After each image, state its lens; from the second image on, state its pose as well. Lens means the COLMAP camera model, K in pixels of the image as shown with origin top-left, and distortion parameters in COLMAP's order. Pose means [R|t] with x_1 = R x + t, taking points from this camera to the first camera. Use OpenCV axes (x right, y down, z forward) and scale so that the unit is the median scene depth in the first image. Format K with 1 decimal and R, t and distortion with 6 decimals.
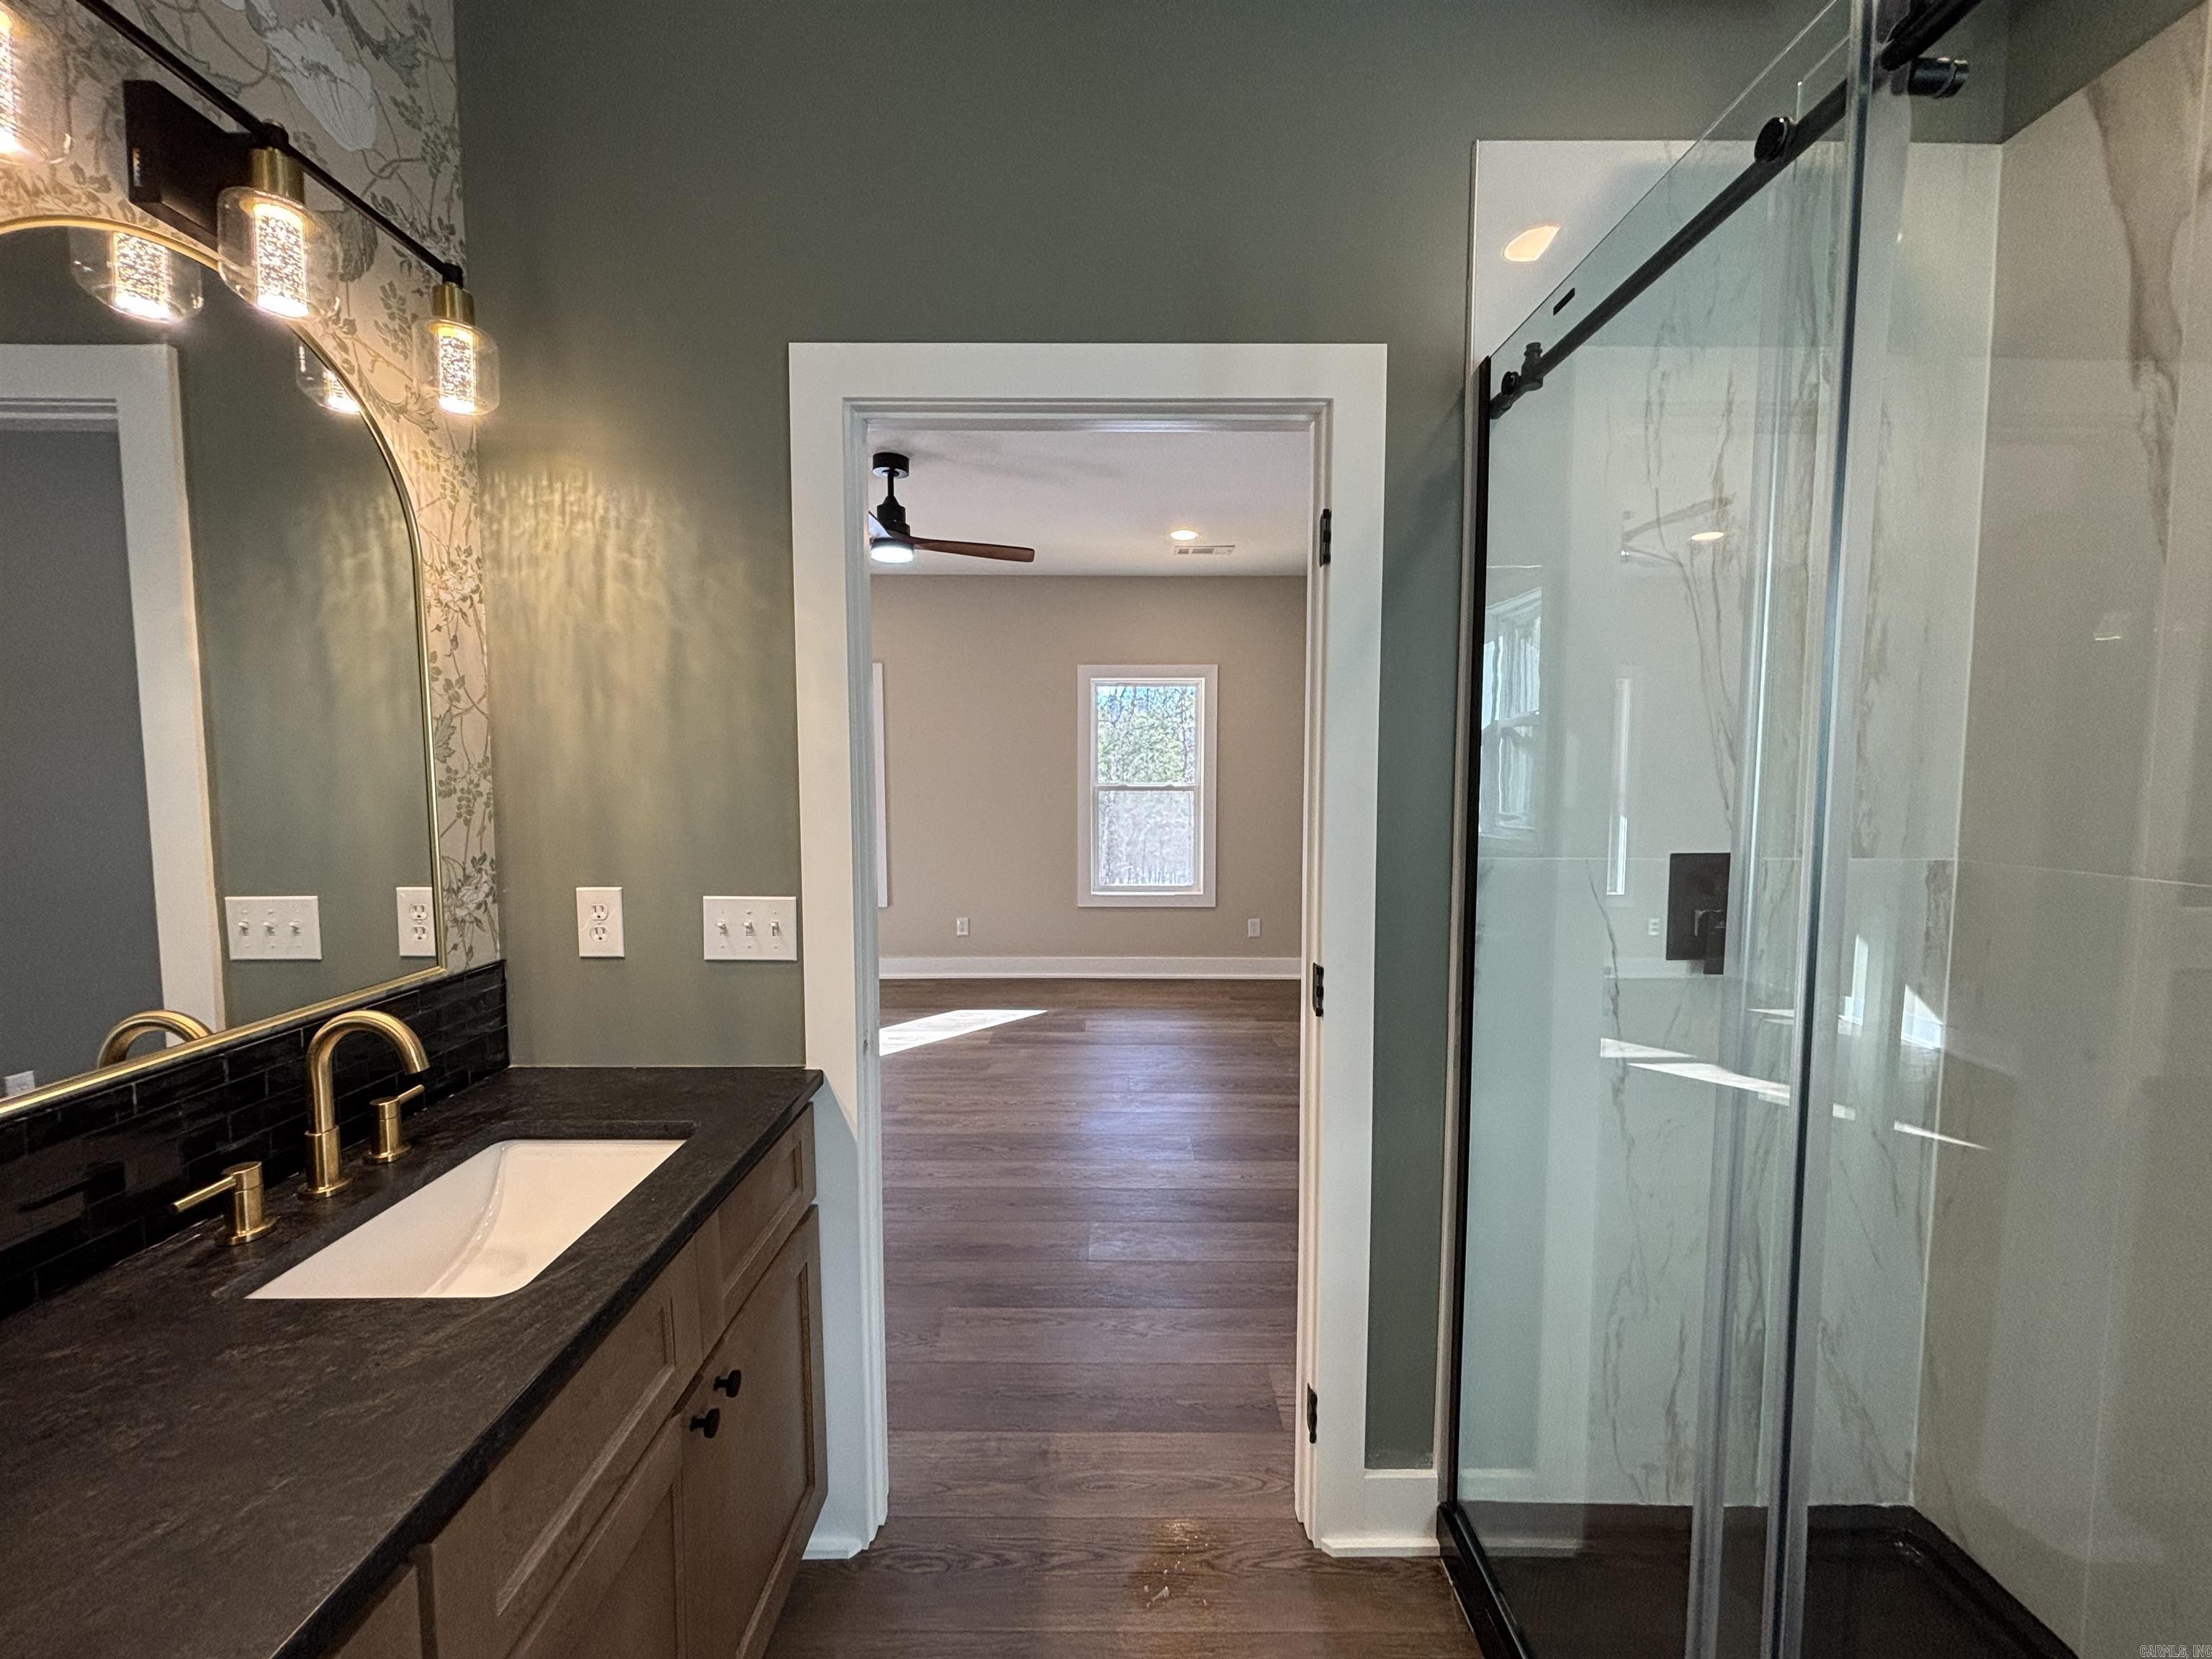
lens RADIAL K [[892.3, 0, 1104.6], [0, 892.3, 830.1], [0, 0, 1]] dist [0.001661, -0.000233]
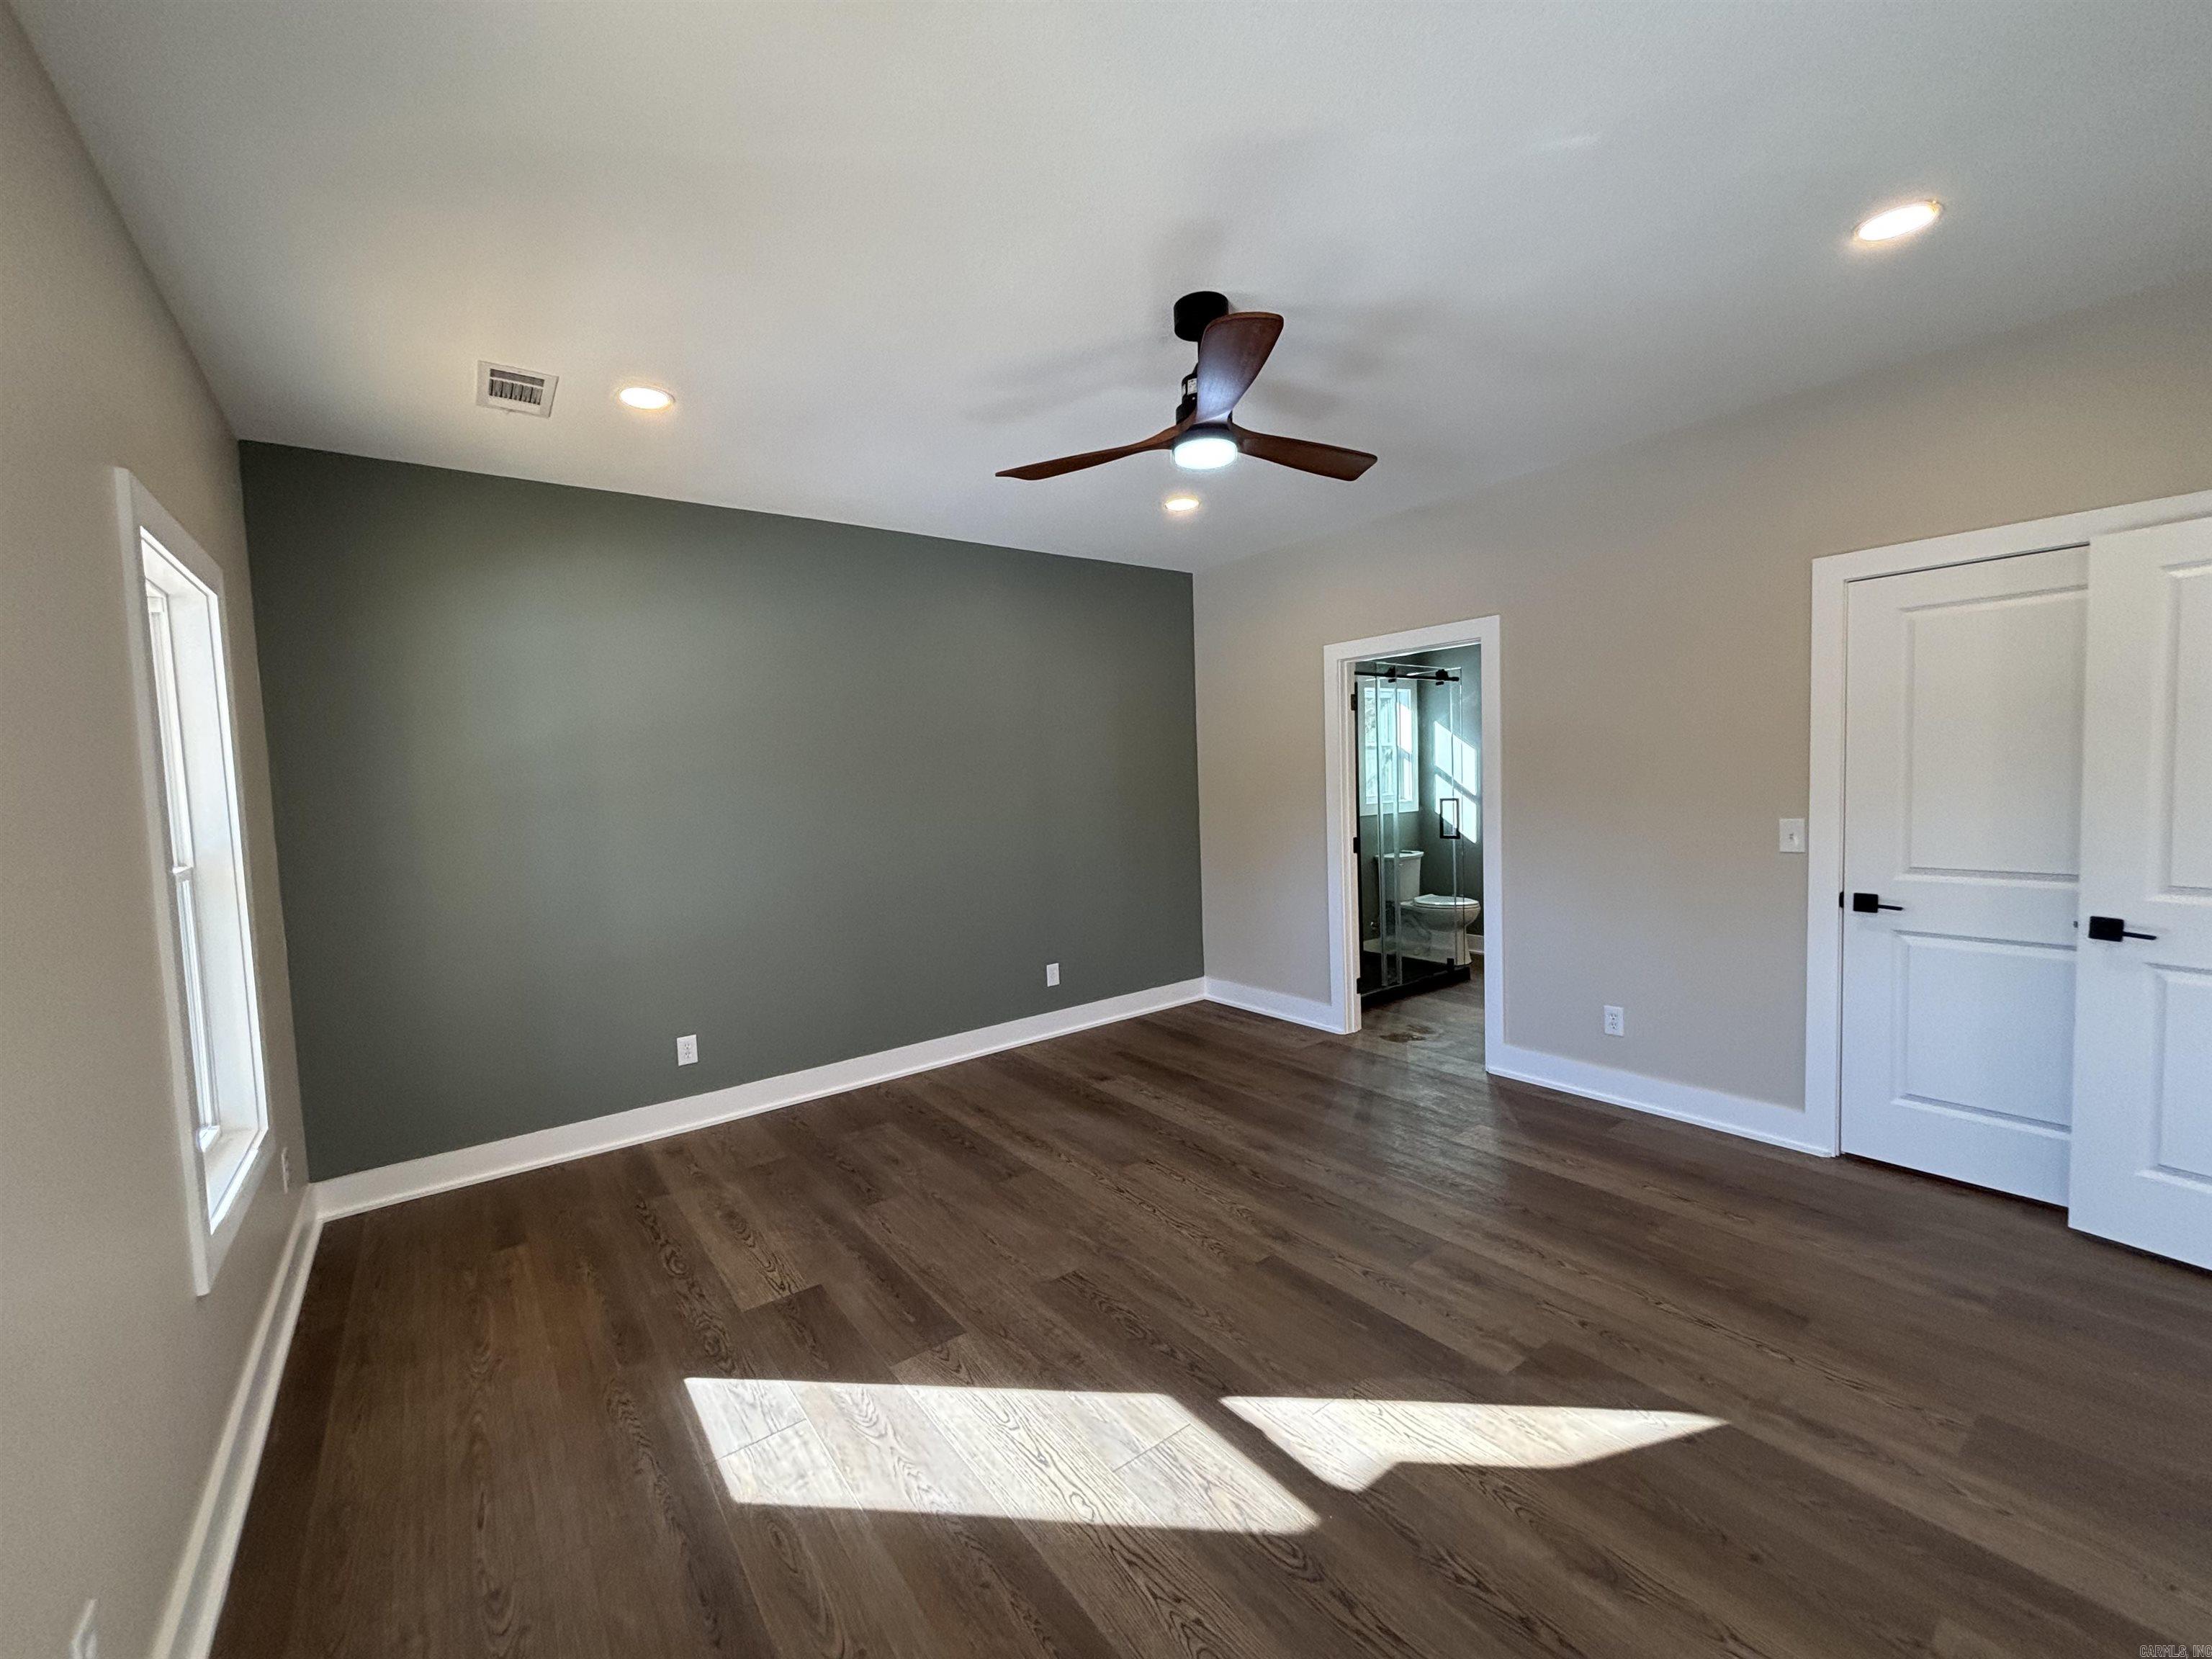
lens RADIAL K [[892.3, 0, 1104.6], [0, 892.3, 830.1], [0, 0, 1]] dist [0.001661, -0.000233]
pose [[-0.593223, -0.026021, 0.804618, -1.708137], [0.093876, 0.990423, 0.101242, -0.271894], [-0.799546, 0.135593, -0.585099, 3.479007]]
